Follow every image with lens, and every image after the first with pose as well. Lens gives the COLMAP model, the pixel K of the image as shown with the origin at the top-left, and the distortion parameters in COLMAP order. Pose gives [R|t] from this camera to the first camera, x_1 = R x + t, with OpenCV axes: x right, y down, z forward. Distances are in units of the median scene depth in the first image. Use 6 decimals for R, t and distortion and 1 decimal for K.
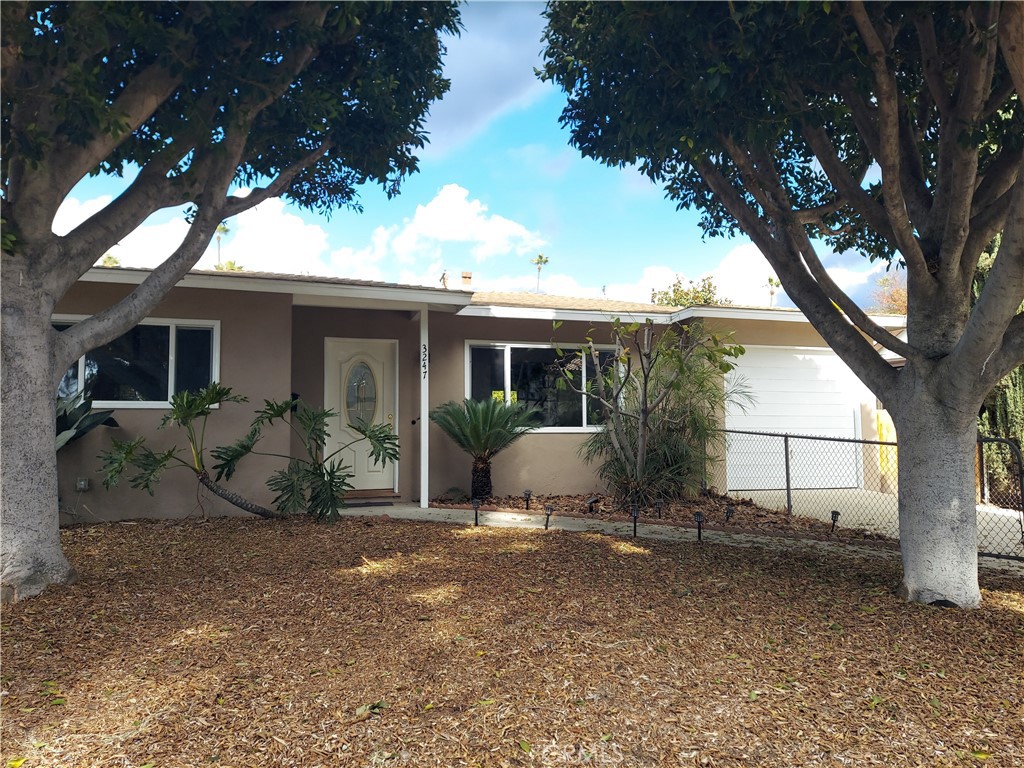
lens RADIAL K [[715.0, 0, 512.0], [0, 715.0, 384.0], [0, 0, 1]] dist [0.111947, -0.125174]
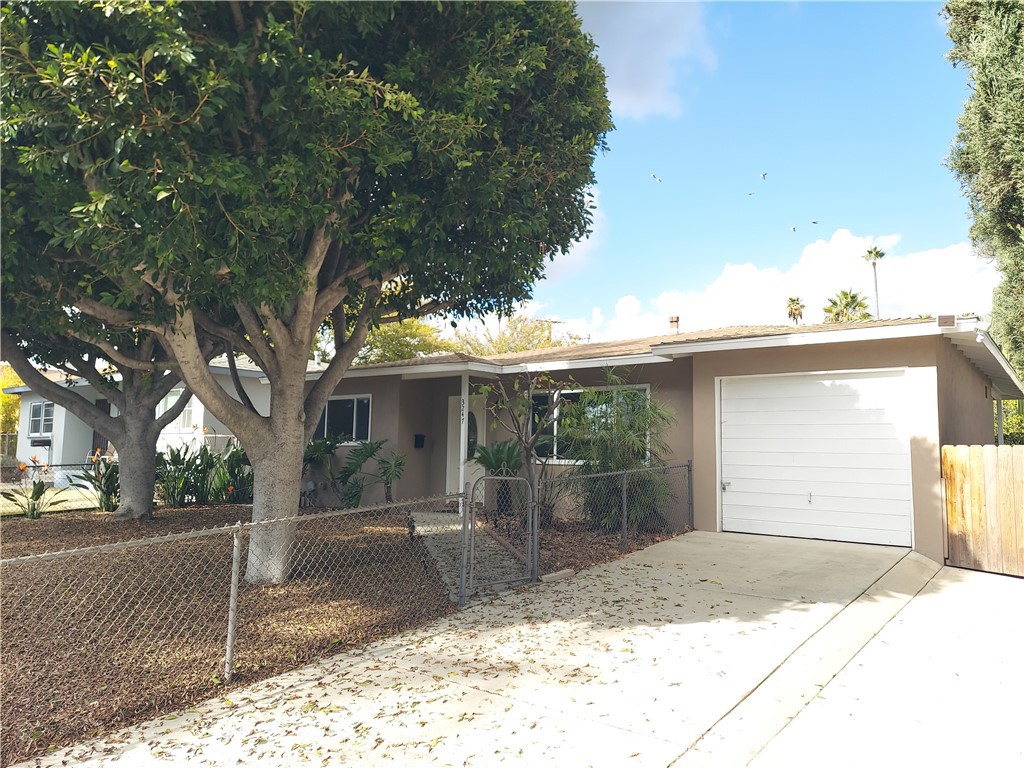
lens RADIAL K [[715.0, 0, 512.0], [0, 715.0, 384.0], [0, 0, 1]] dist [0.111947, -0.125174]
pose [[0.587070, -0.066314, -0.806815, 1.166378], [0.031402, 0.997755, -0.059159, 0.002385], [0.808927, 0.009395, 0.587835, 0.244563]]
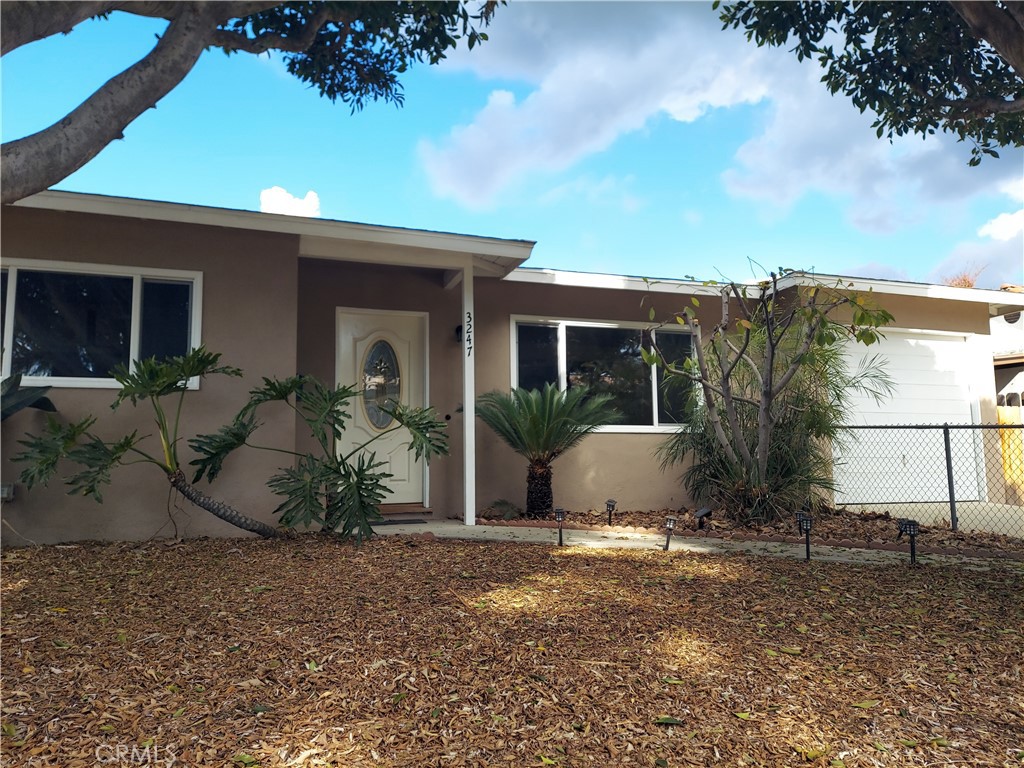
lens RADIAL K [[715.0, 0, 512.0], [0, 715.0, 384.0], [0, 0, 1]] dist [0.111947, -0.125174]
pose [[0.999294, -0.001424, 0.037550, -0.109720], [0.003095, 0.999005, -0.044488, 0.059110], [-0.037450, 0.044573, 0.998304, 0.241918]]
